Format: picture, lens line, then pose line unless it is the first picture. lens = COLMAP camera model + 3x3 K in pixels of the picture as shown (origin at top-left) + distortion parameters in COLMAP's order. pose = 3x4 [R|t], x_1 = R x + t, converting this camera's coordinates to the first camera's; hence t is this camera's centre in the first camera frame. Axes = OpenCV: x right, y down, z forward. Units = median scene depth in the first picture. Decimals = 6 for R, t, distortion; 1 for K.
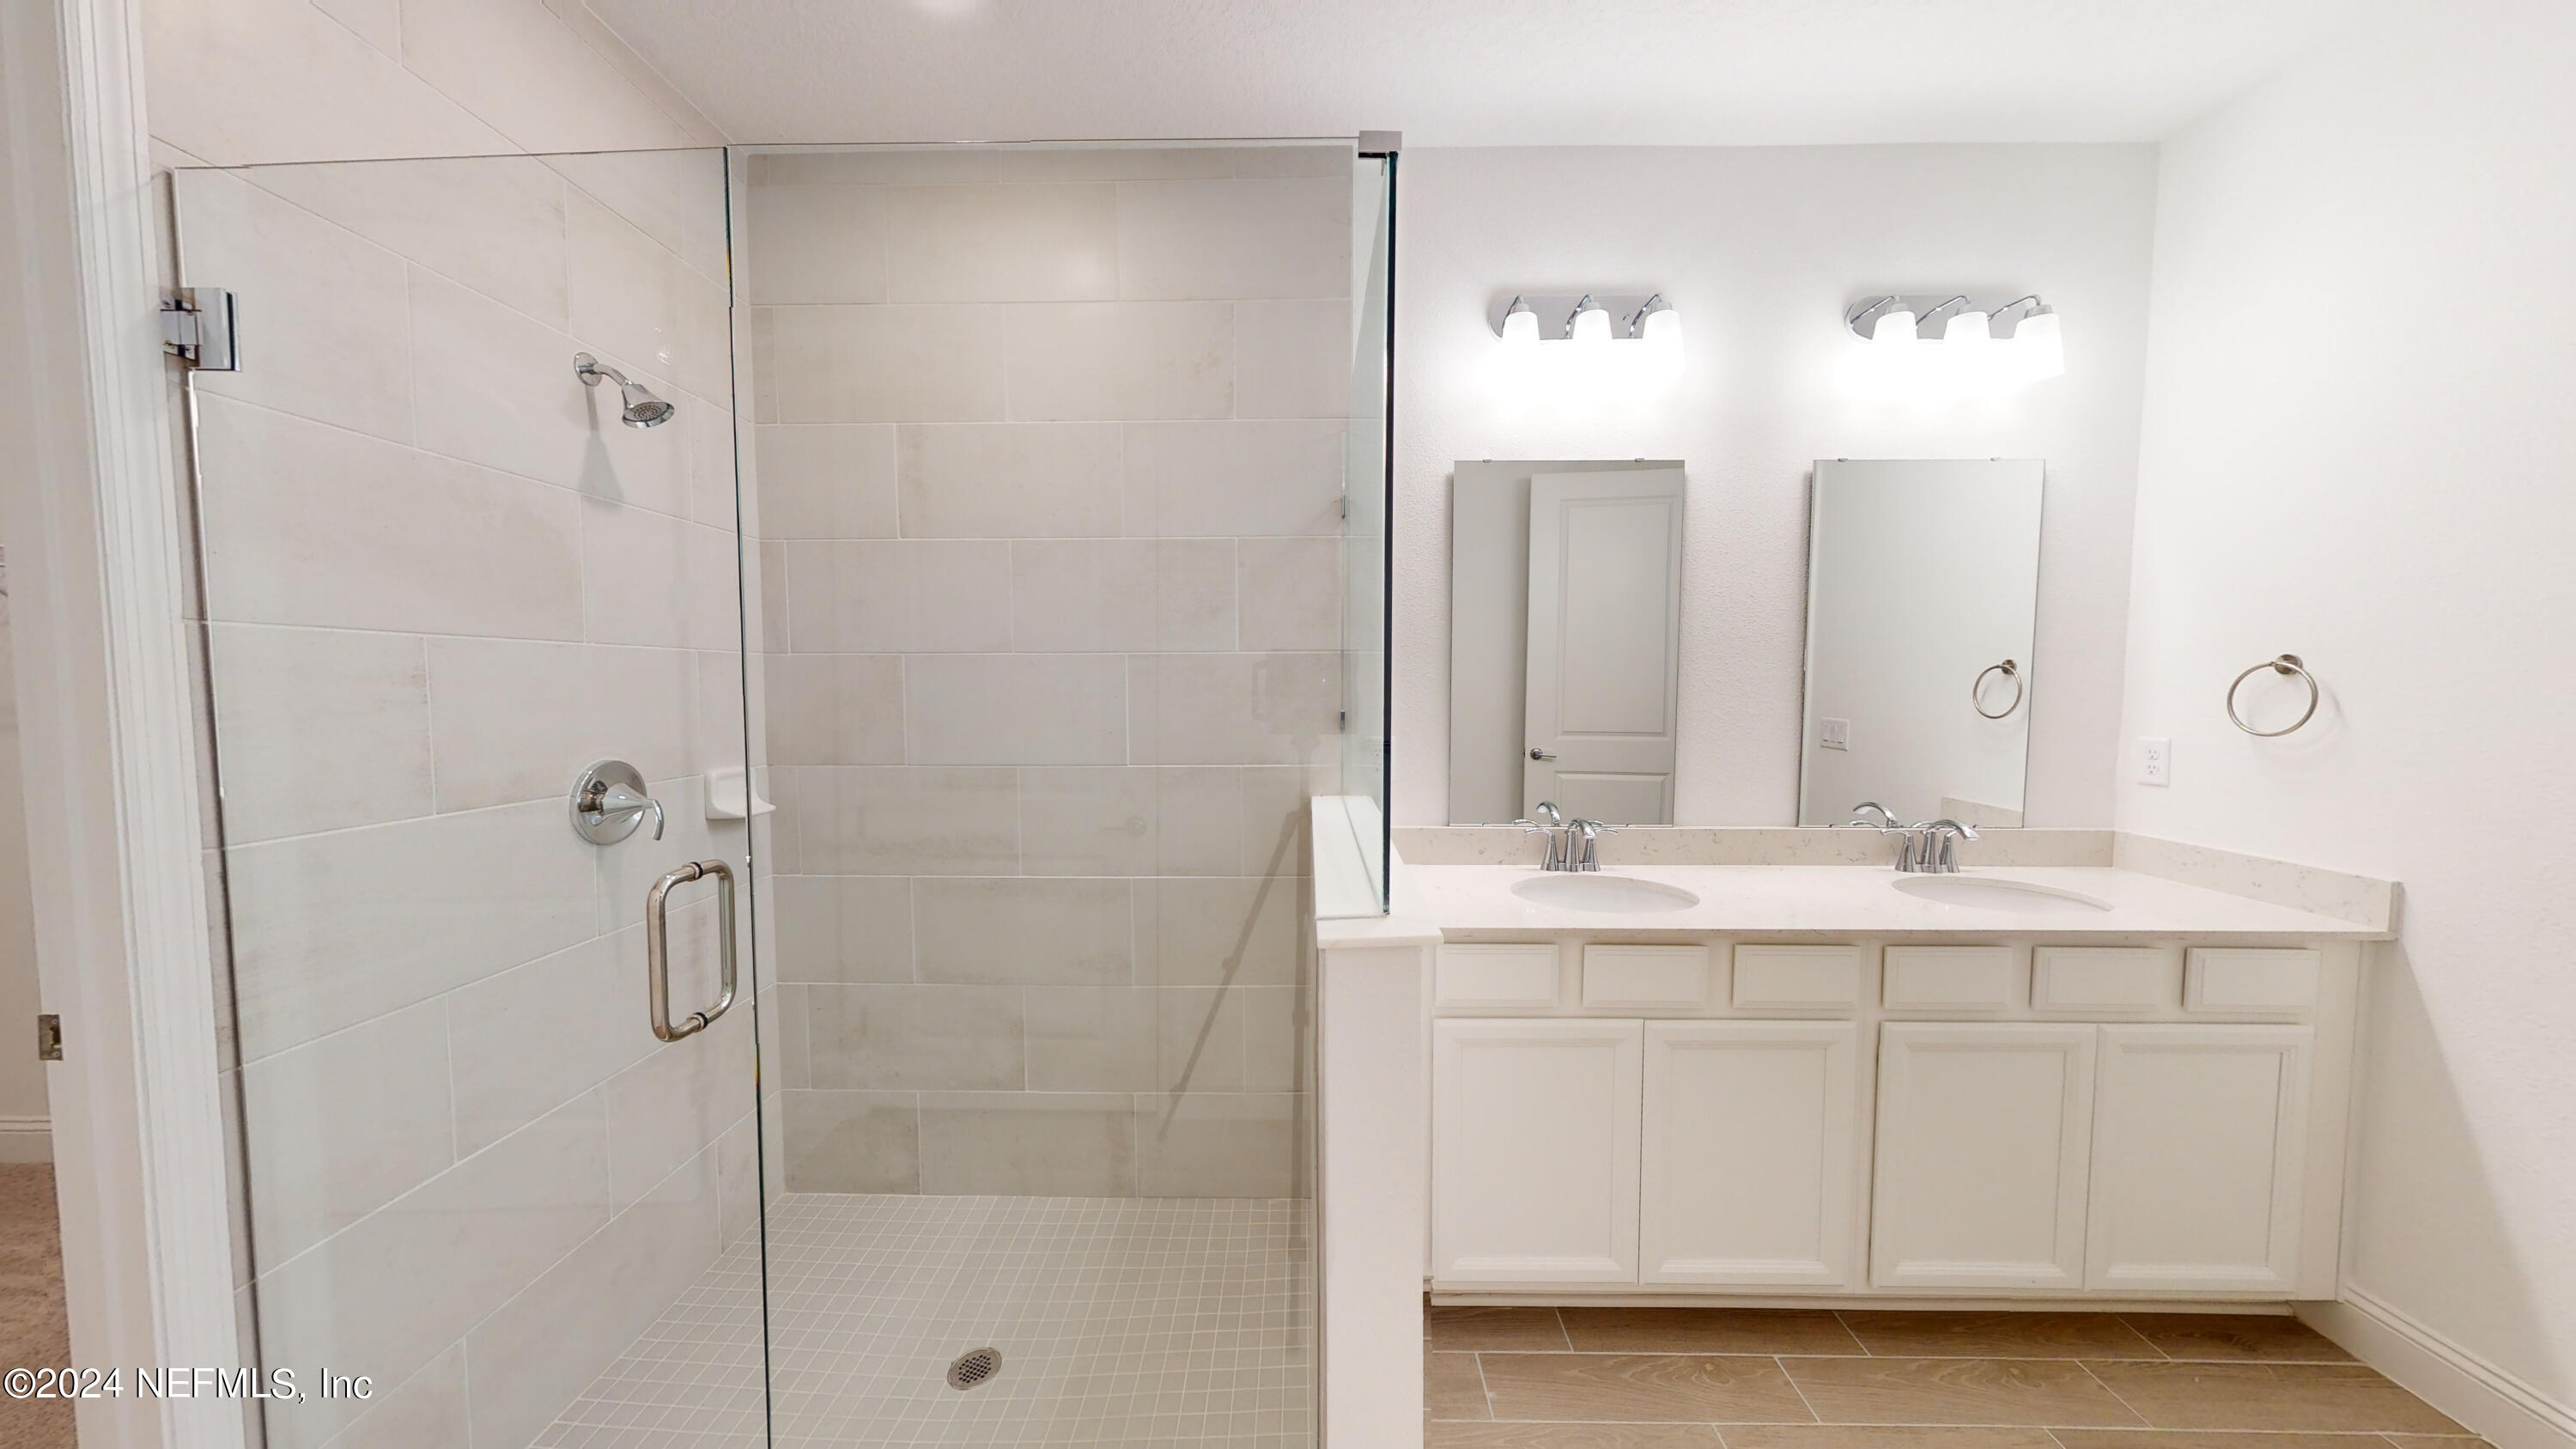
lens RADIAL K [[813.7, 0, 1286.7], [0, 813.7, 728.2], [0, 0, 1]] dist [0.000008, 0.000012]
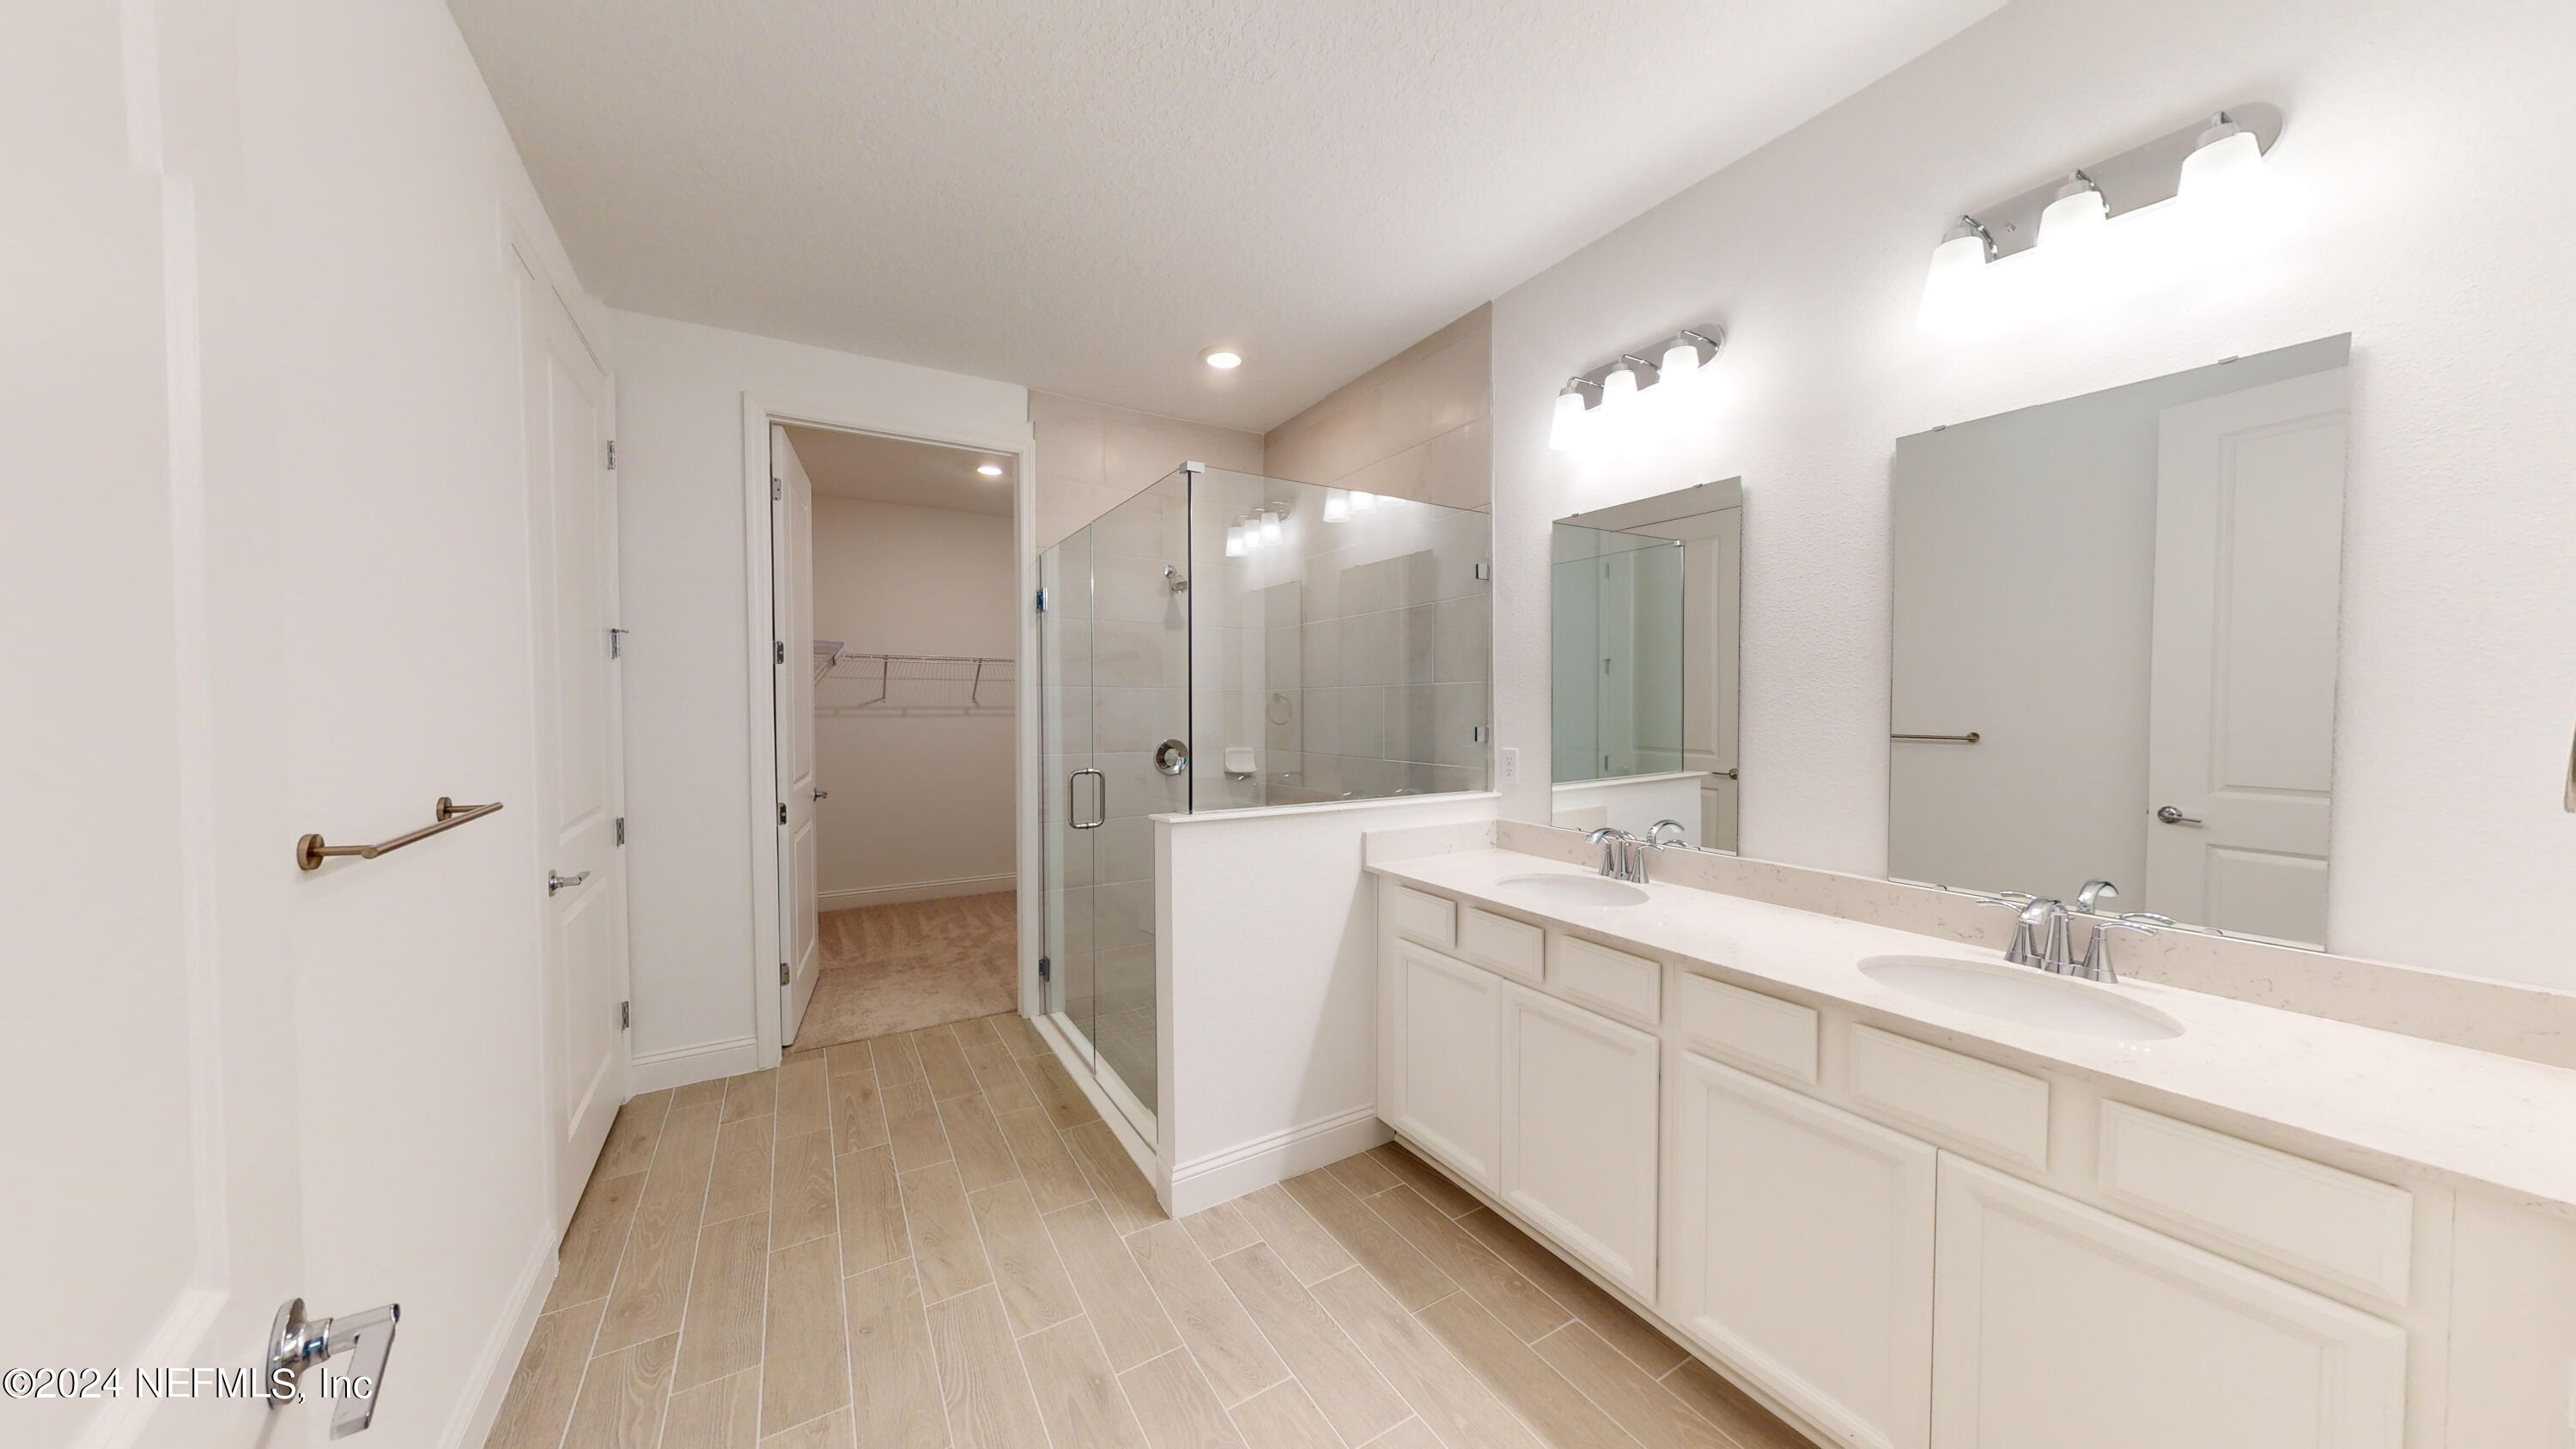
lens RADIAL K [[813.7, 0, 1286.7], [0, 813.7, 728.2], [0, 0, 1]] dist [0.000008, 0.000012]
pose [[0.525938, 0.021963, -0.850239, 1.023439], [-0.052760, 0.998584, -0.006841, 0.006483], [0.848885, 0.048456, 0.526352, 0.049116]]
